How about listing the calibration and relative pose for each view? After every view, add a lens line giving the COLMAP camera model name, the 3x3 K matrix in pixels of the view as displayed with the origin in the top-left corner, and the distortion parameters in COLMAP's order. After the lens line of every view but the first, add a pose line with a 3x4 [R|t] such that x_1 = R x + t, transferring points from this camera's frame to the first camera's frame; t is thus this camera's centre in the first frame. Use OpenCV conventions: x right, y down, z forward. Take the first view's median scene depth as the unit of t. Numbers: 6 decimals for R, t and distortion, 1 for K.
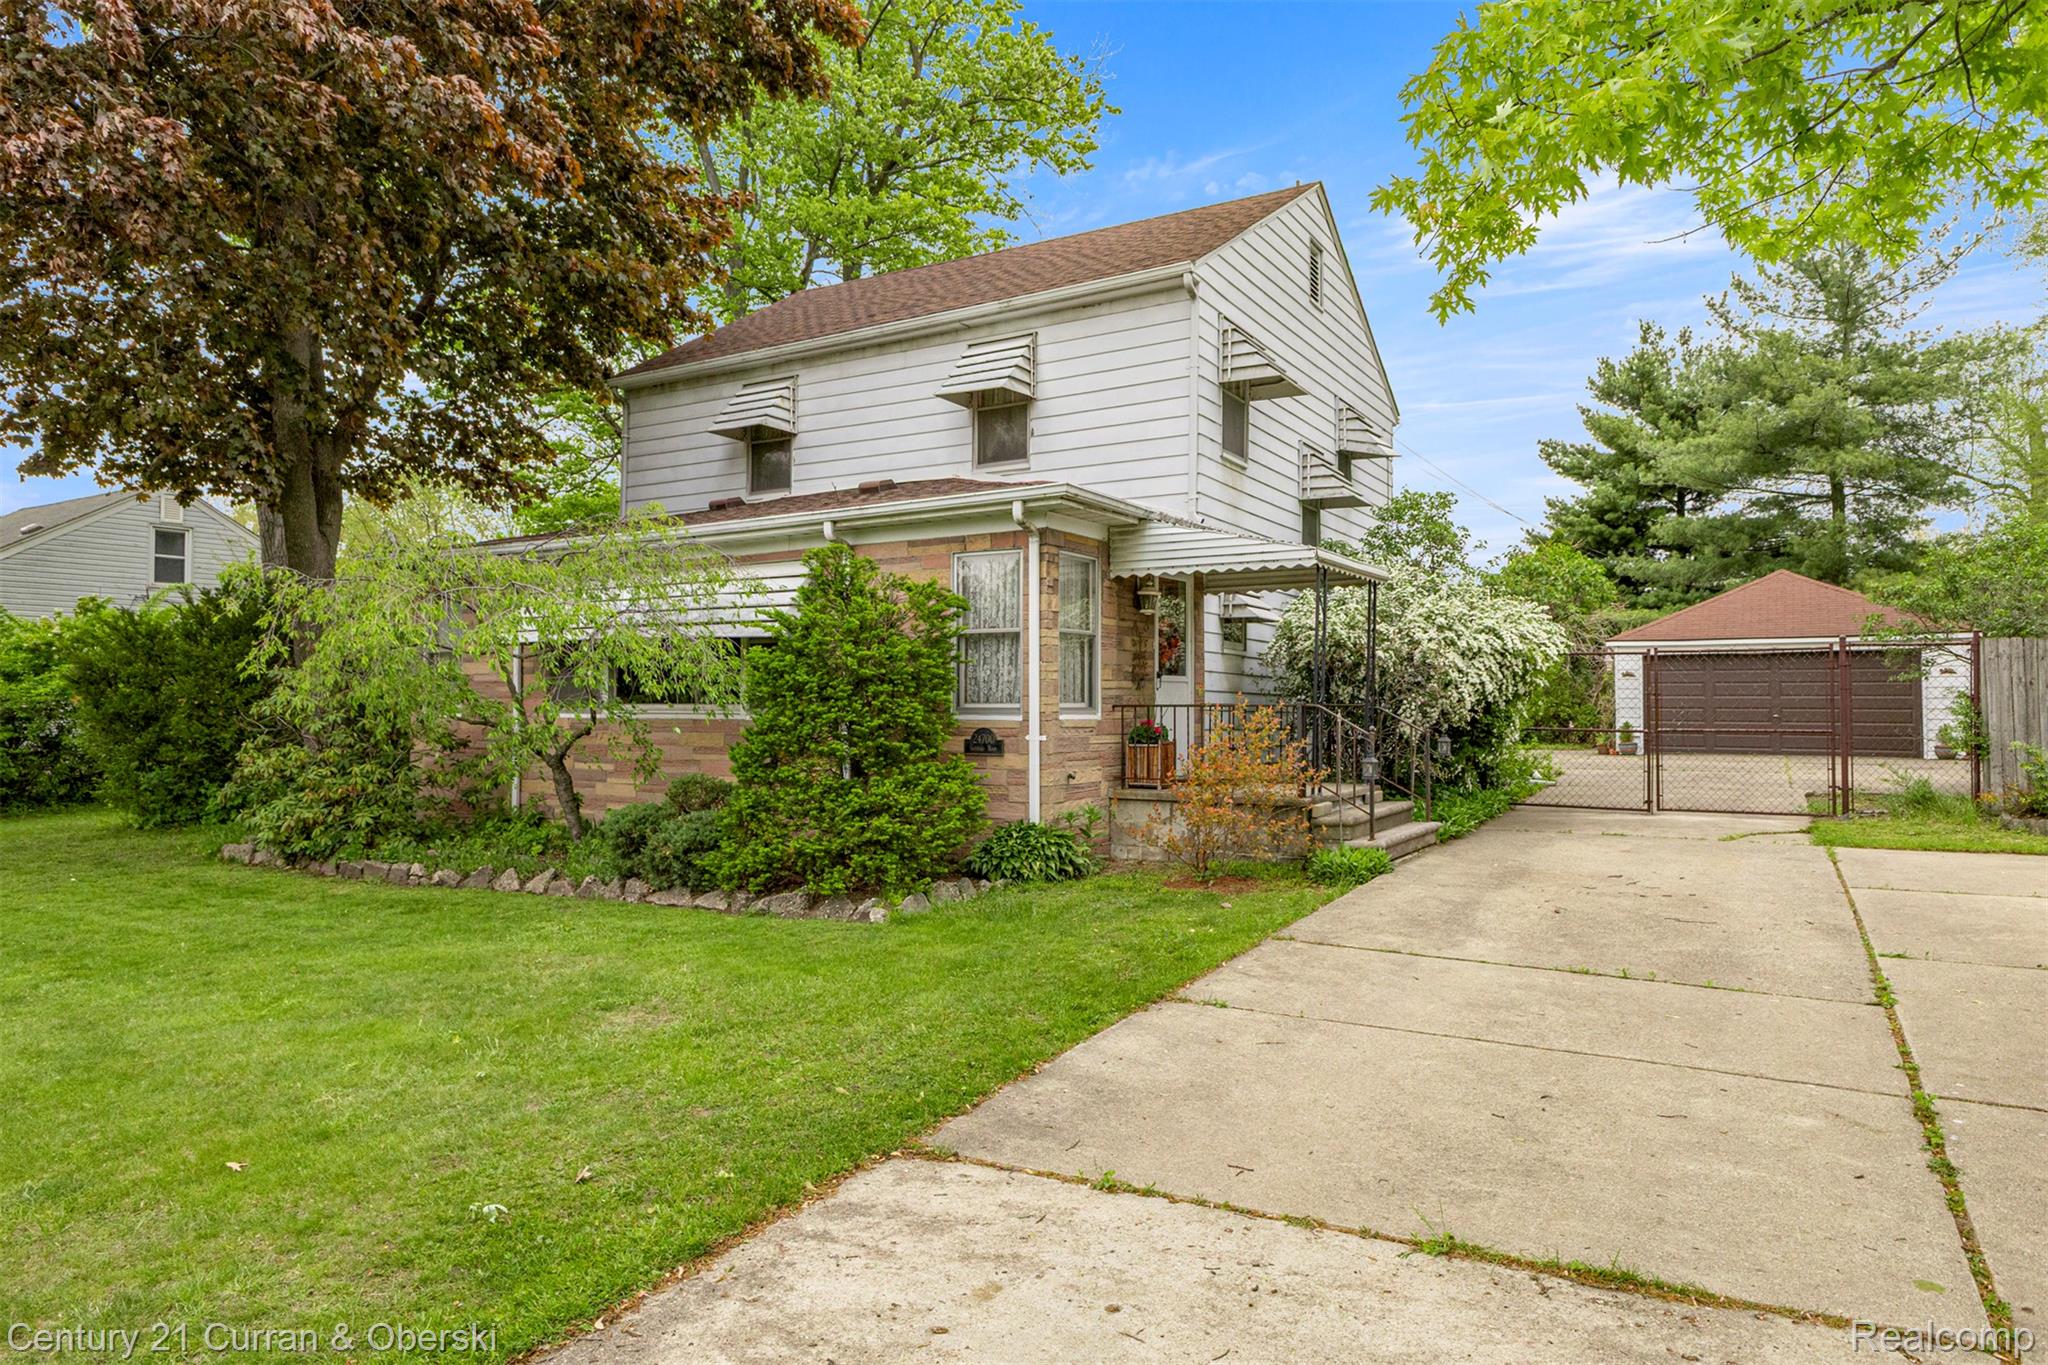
lens RADIAL K [[1251.5, 0, 1026.3], [0, 1251.5, 721.8], [0, 0, 1]] dist [-0.003840, -0.000779]
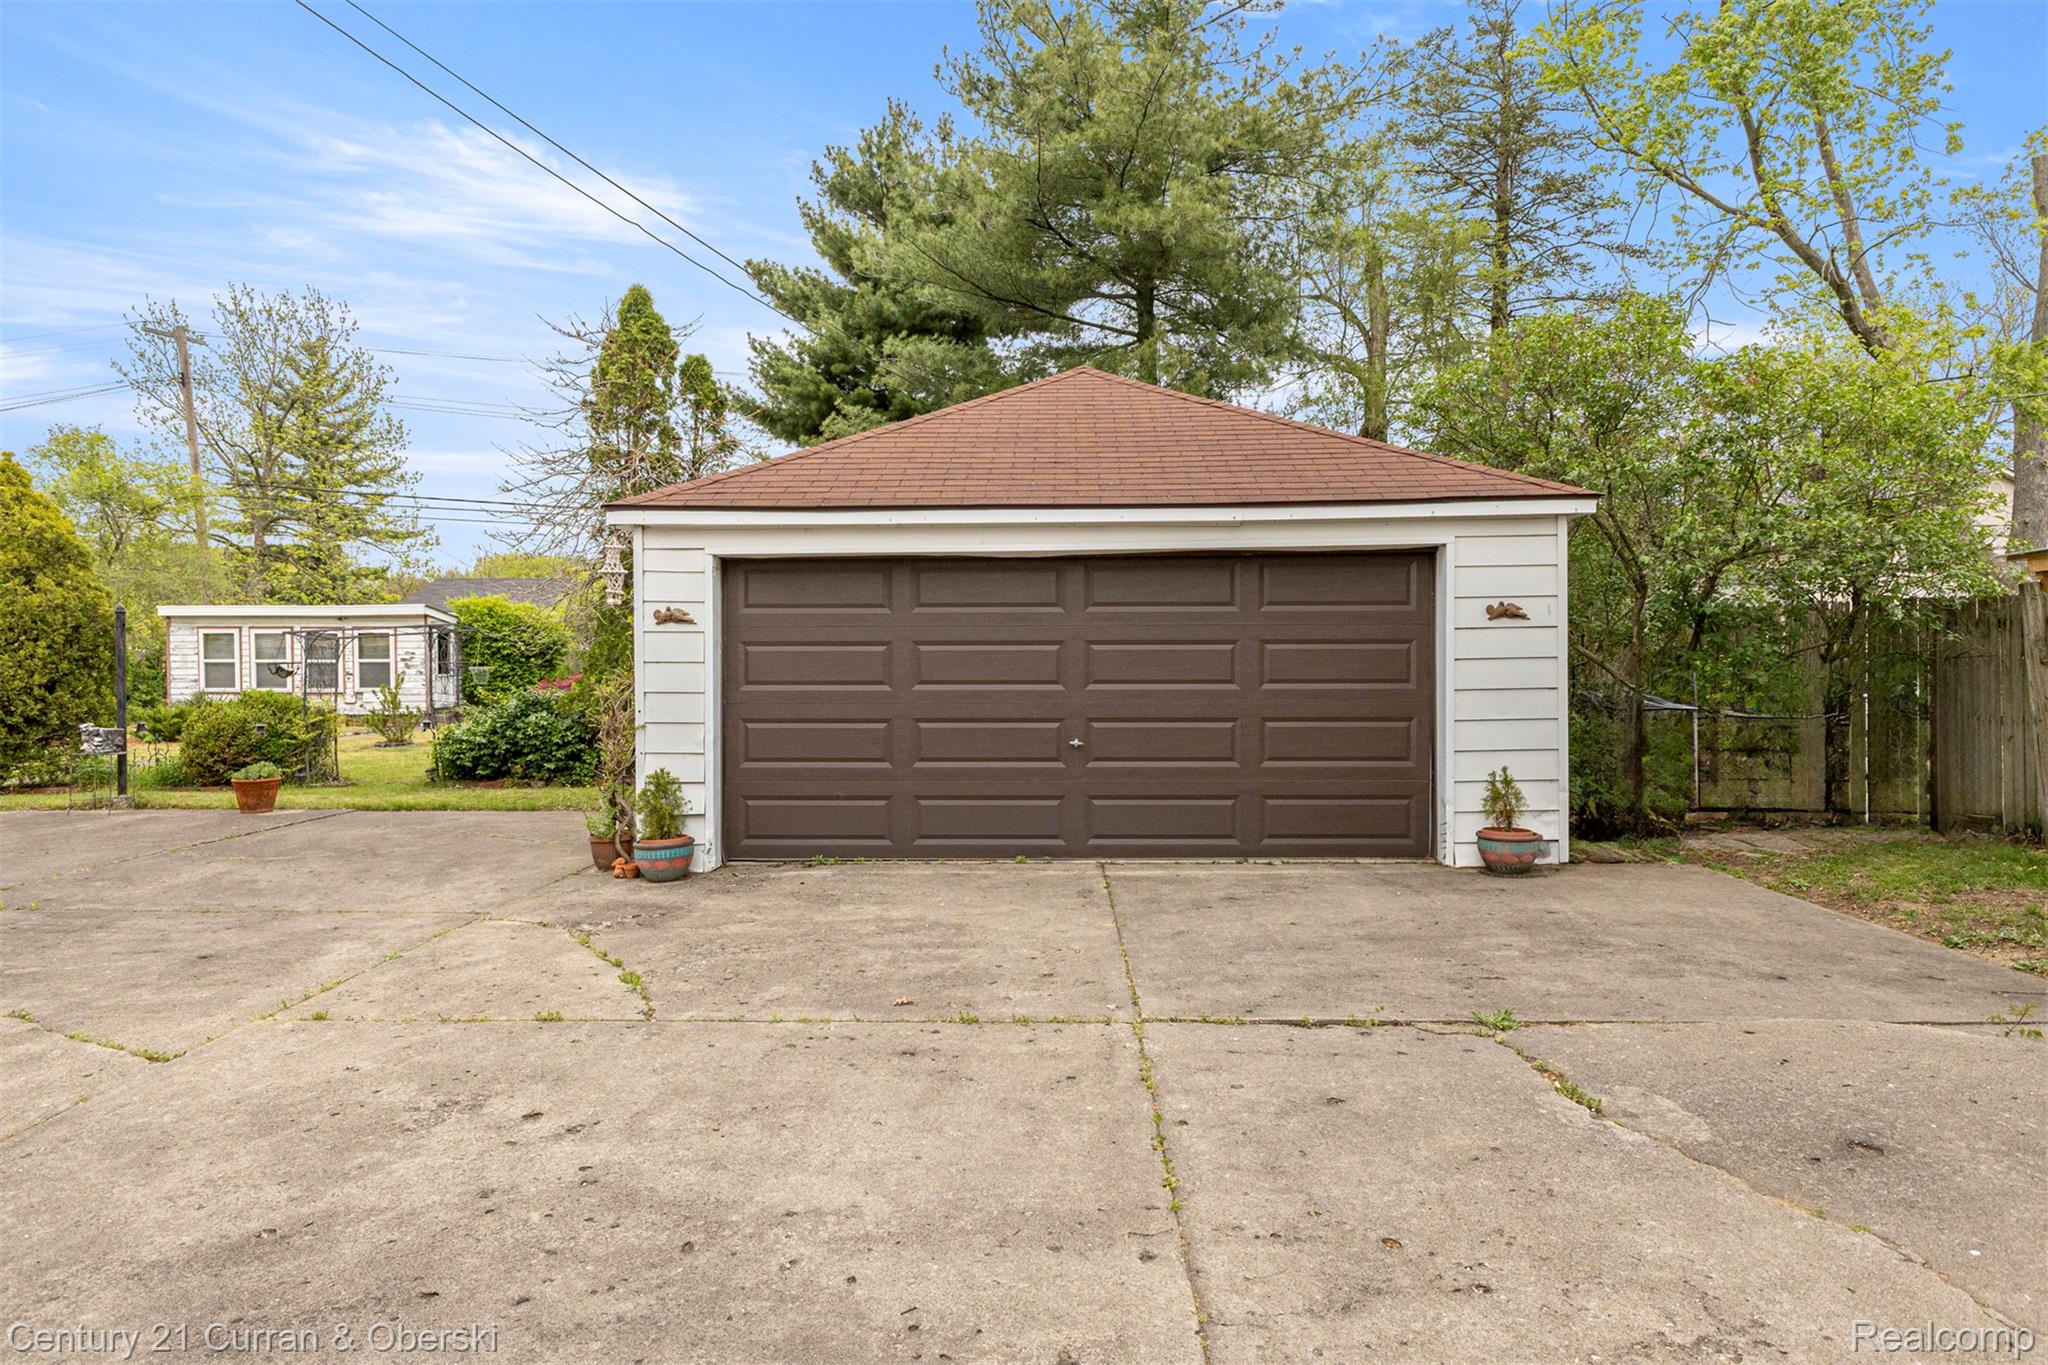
lens RADIAL K [[1206.3, 0, 1024.0], [0, 1206.3, 682.5], [0, 0, 1]] dist [0.043536, -0.000056]
pose [[0.871453, -0.020079, 0.490068, 0.402075], [0.010311, 0.999691, 0.022625, -0.026647], [-0.490371, -0.014663, 0.871391, 0.679577]]
